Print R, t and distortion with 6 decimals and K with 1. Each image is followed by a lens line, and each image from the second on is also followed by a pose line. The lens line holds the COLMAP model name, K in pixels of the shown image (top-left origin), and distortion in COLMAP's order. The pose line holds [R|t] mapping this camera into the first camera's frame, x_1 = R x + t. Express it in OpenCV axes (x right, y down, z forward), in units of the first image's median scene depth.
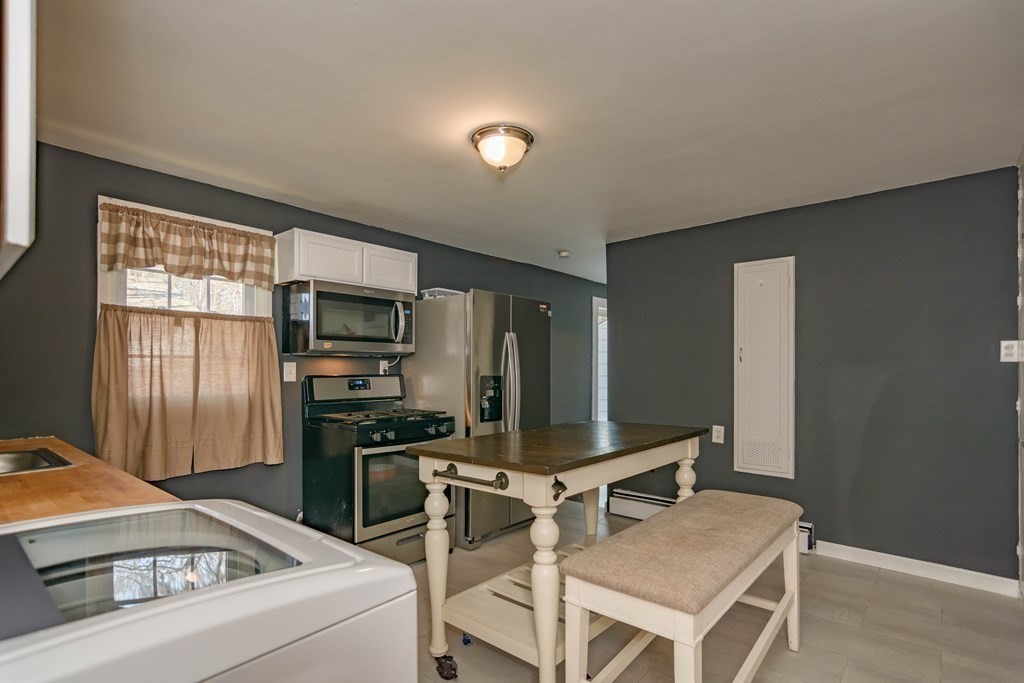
lens RADIAL K [[511.7, 0, 514.9], [0, 511.7, 373.0], [0, 0, 1]] dist [-0.002663, 0.005291]
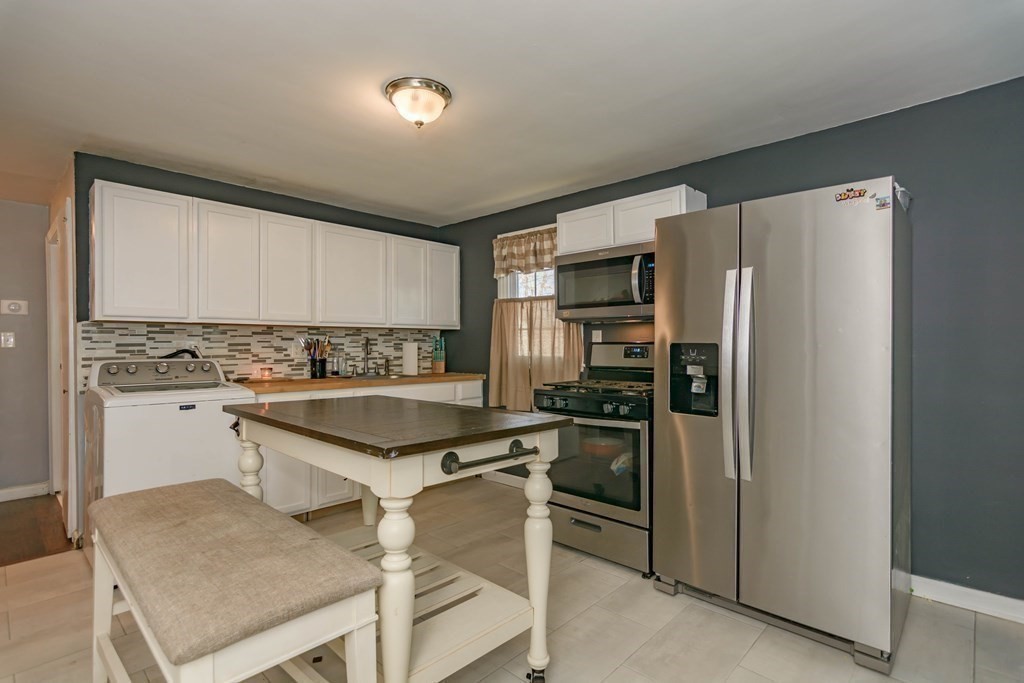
lens RADIAL K [[511.7, 0, 520.3], [0, 511.7, 345.0], [0, 0, 1]] dist [-0.002663, 0.005291]
pose [[-0.073339, 0.003085, -0.997302, 0.753658], [-0.006567, 0.999972, 0.003576, 0.008585], [0.997285, 0.006811, -0.073316, 1.033452]]
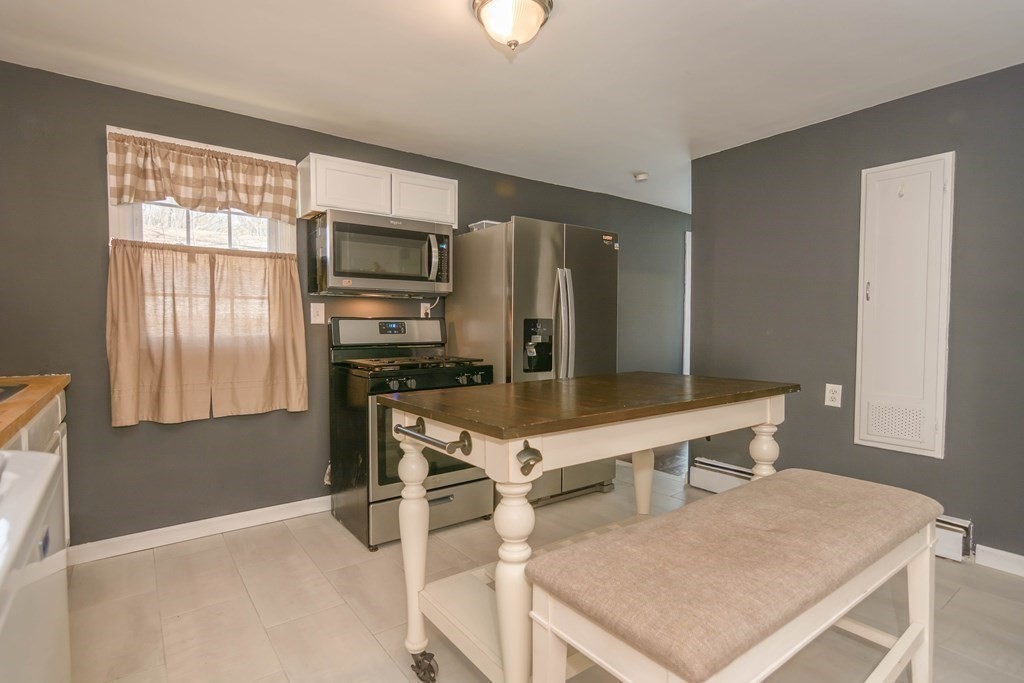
lens RADIAL K [[511.7, 0, 520.7], [0, 511.7, 347.8], [0, 0, 1]] dist [-0.002663, 0.005291]
pose [[0.975827, 0.010501, -0.218290, 0.140273], [-0.002823, 0.999367, 0.035456, 0.029610], [0.218524, -0.033982, 0.975240, 0.194309]]
